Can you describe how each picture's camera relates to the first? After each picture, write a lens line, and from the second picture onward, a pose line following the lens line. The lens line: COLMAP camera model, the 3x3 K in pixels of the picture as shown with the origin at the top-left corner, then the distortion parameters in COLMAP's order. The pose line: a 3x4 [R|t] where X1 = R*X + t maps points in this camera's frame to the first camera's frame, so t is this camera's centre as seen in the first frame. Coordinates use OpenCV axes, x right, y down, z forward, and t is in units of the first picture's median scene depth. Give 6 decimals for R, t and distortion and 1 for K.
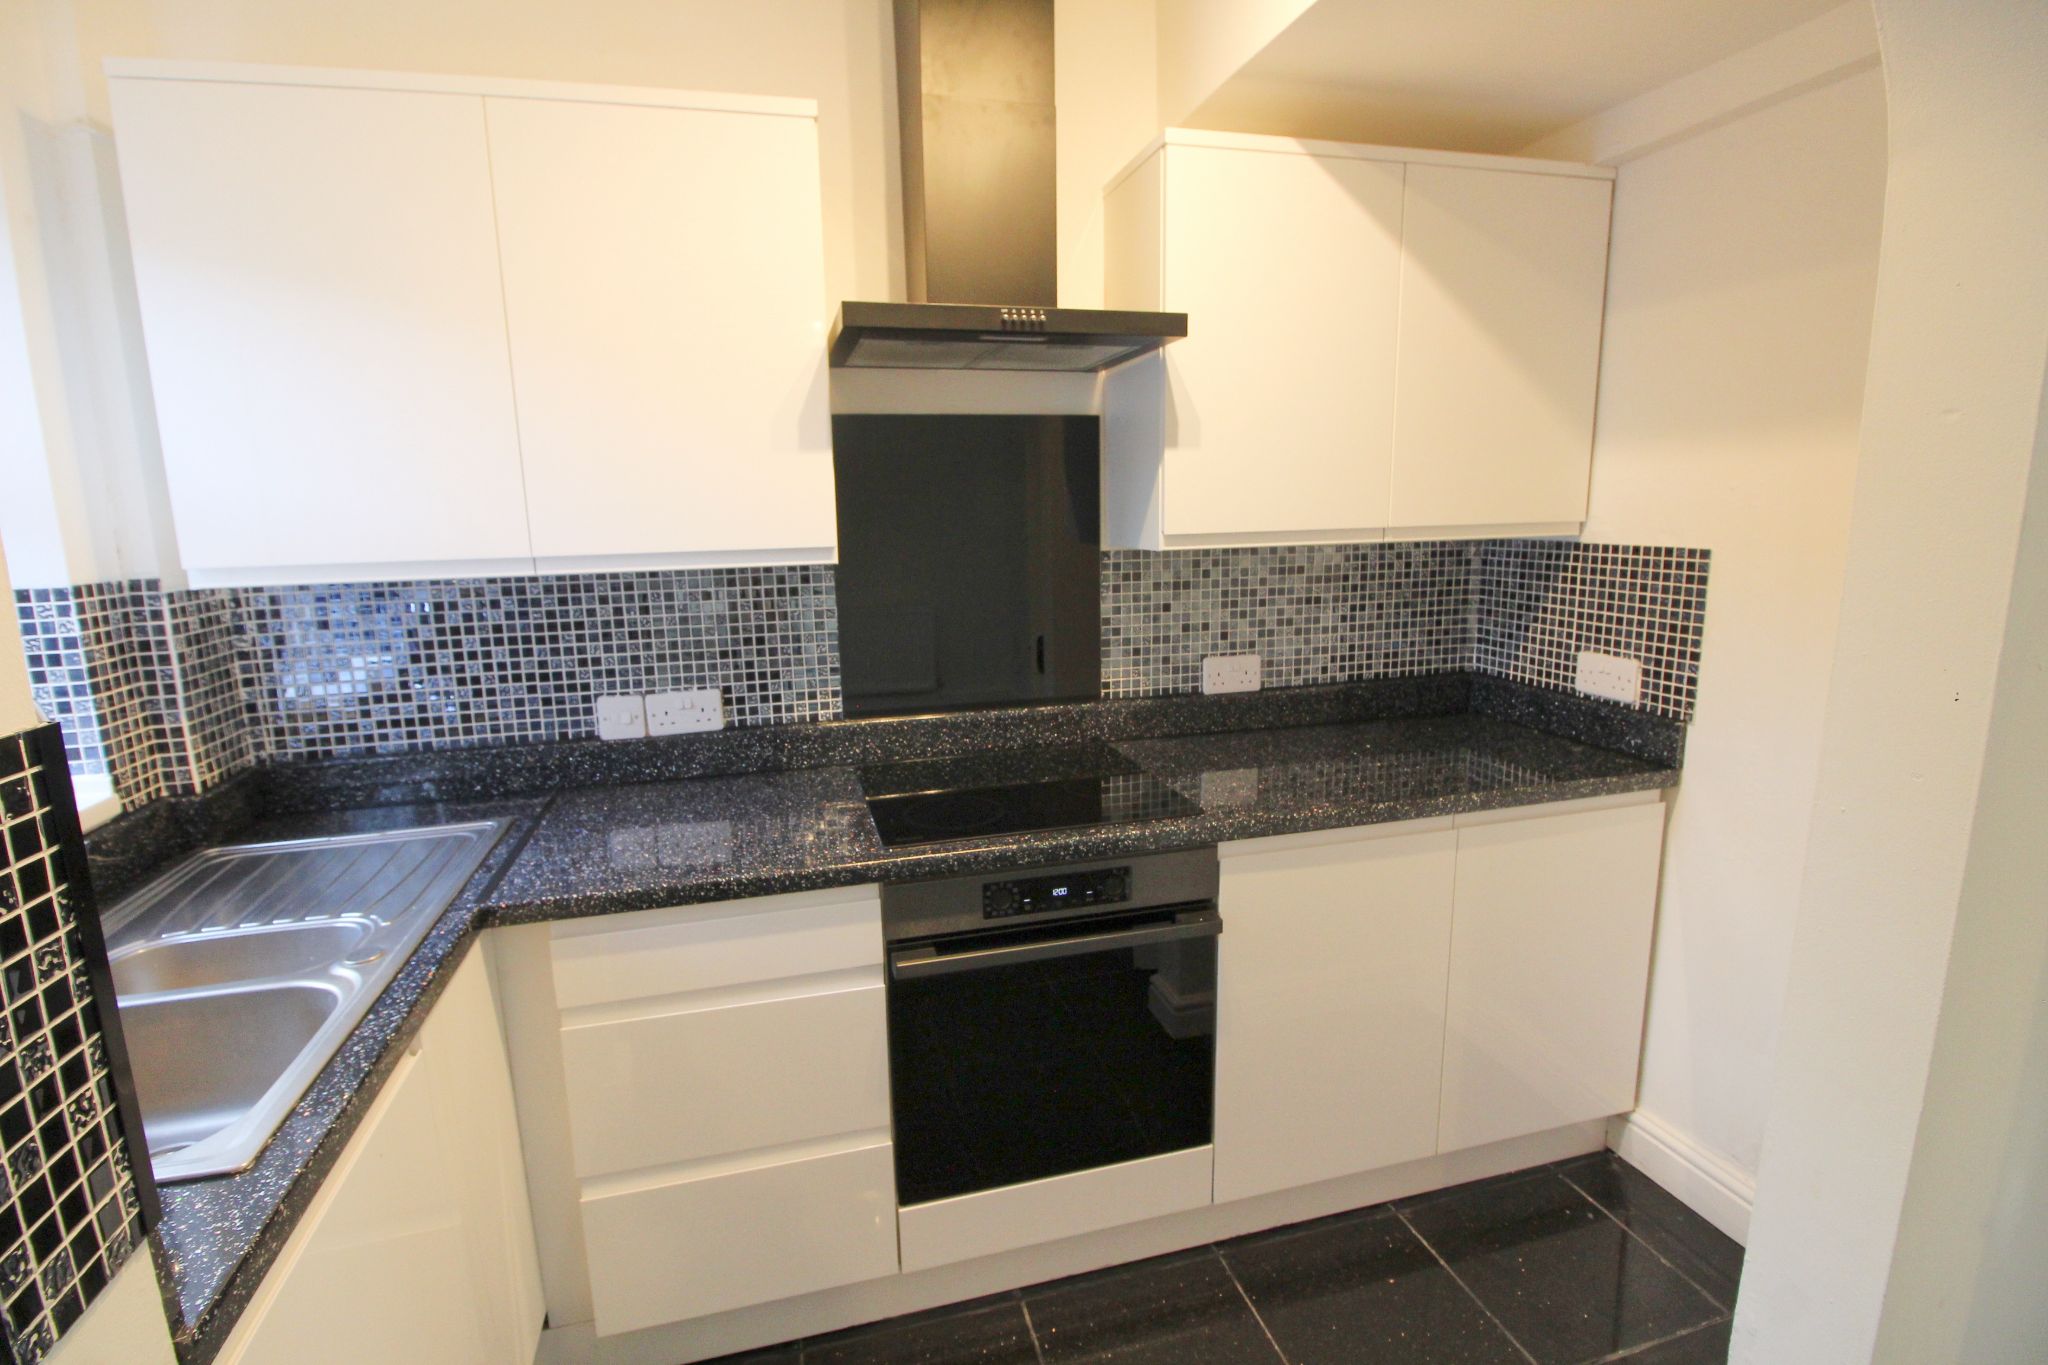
lens RADIAL K [[941.9, 0, 1013.9], [0, 941.9, 676.5], [0, 0, 1]] dist [0.000200, -0.013331]
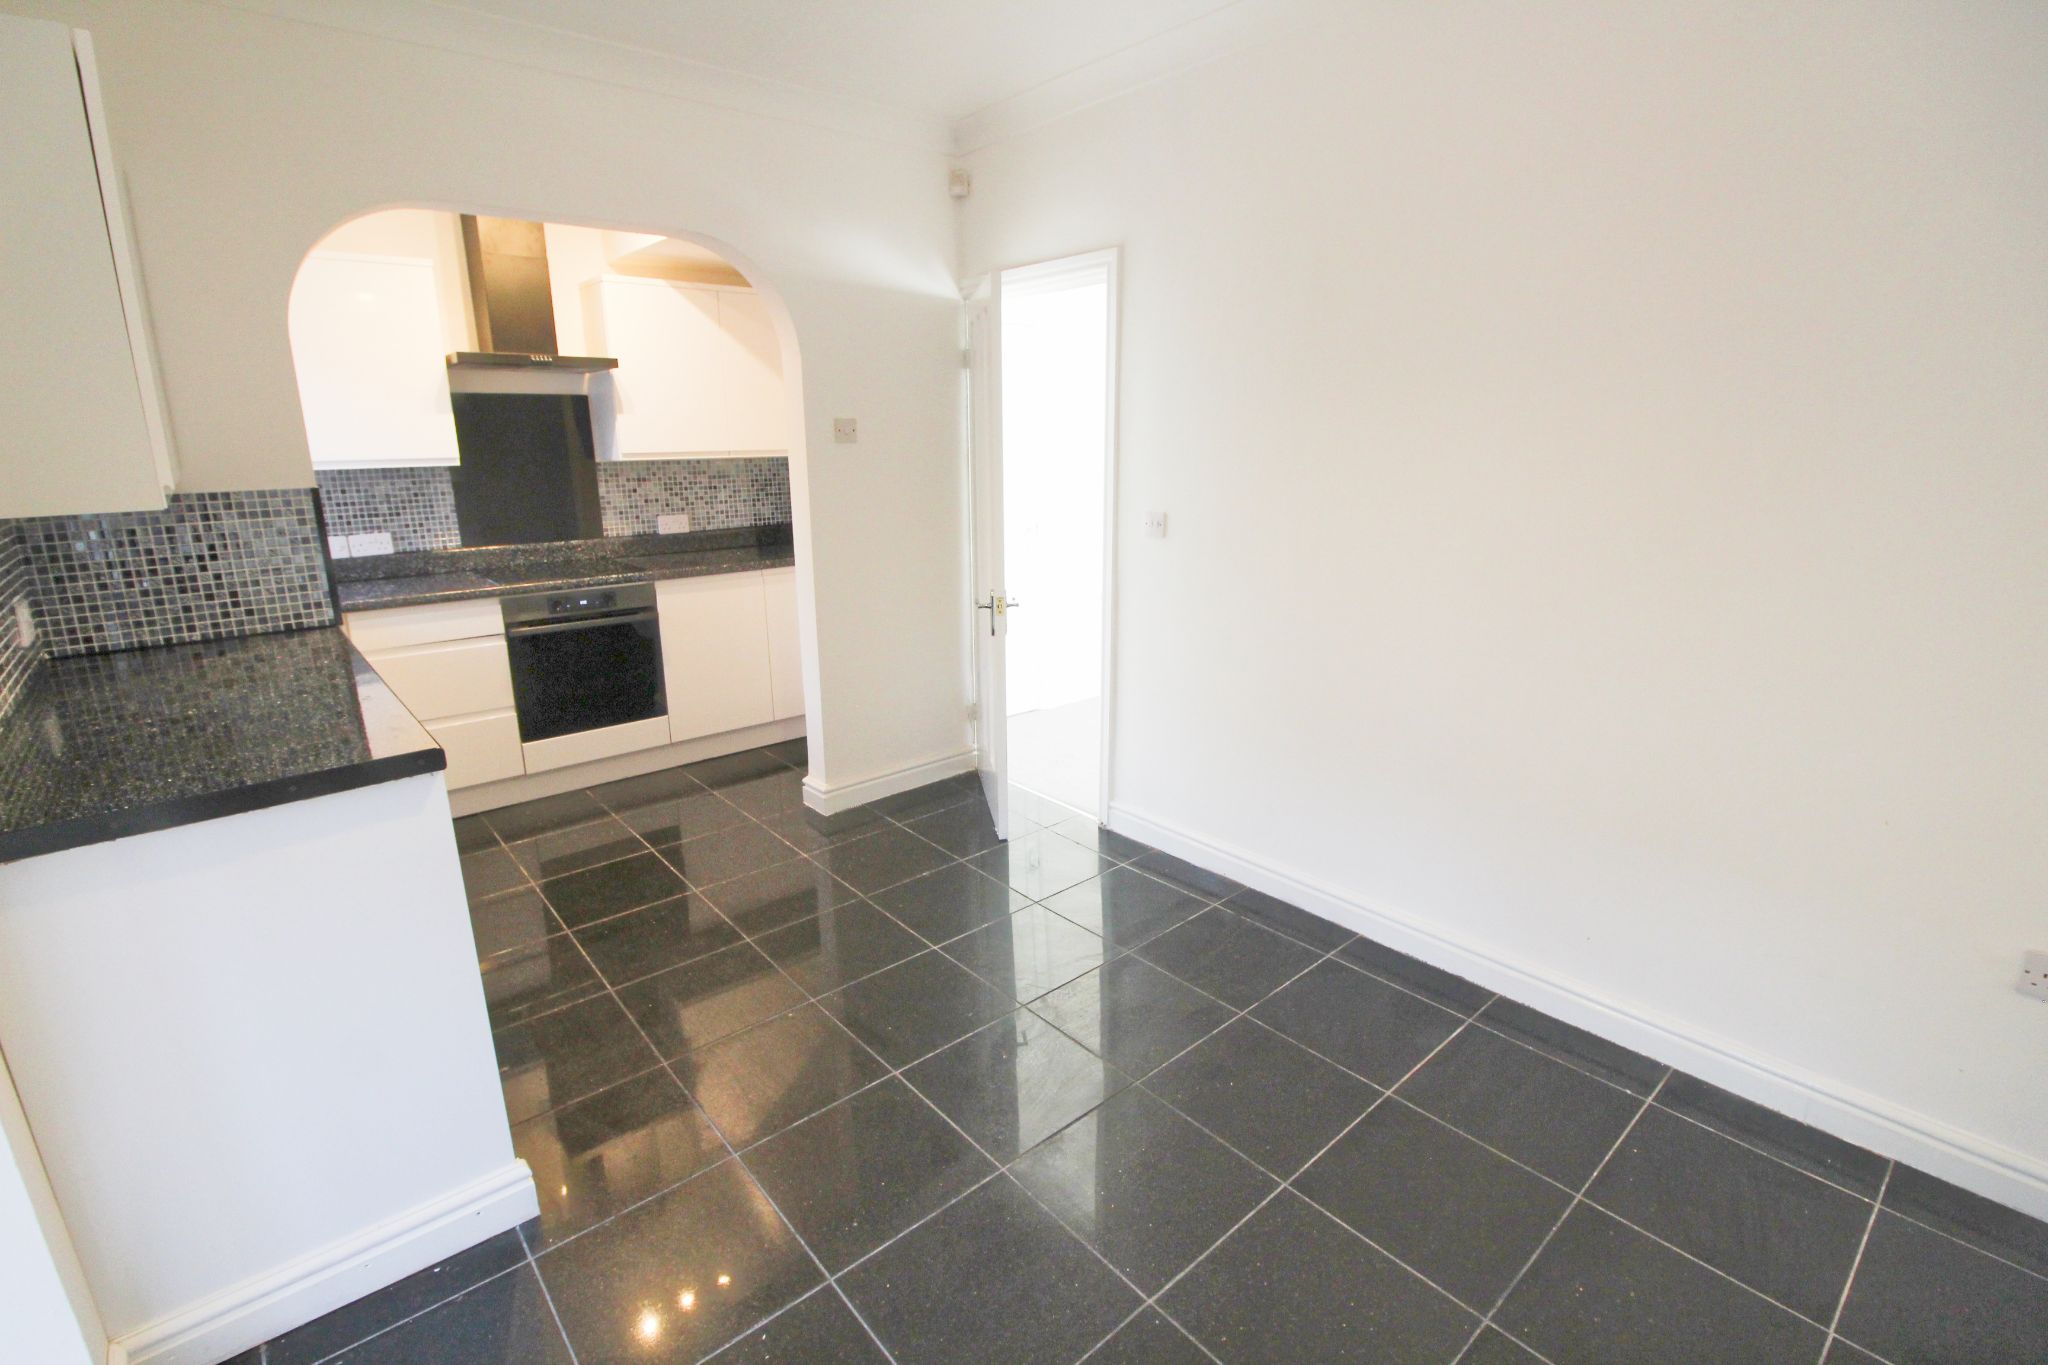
lens RADIAL K [[941.9, 0, 1013.9], [0, 941.9, 676.5], [0, 0, 1]] dist [0.000200, -0.013331]
pose [[0.902747, -0.093868, 0.419806, 0.011716], [0.065886, 0.994558, 0.080701, 0.239568], [-0.425097, -0.045193, 0.904019, -1.337219]]
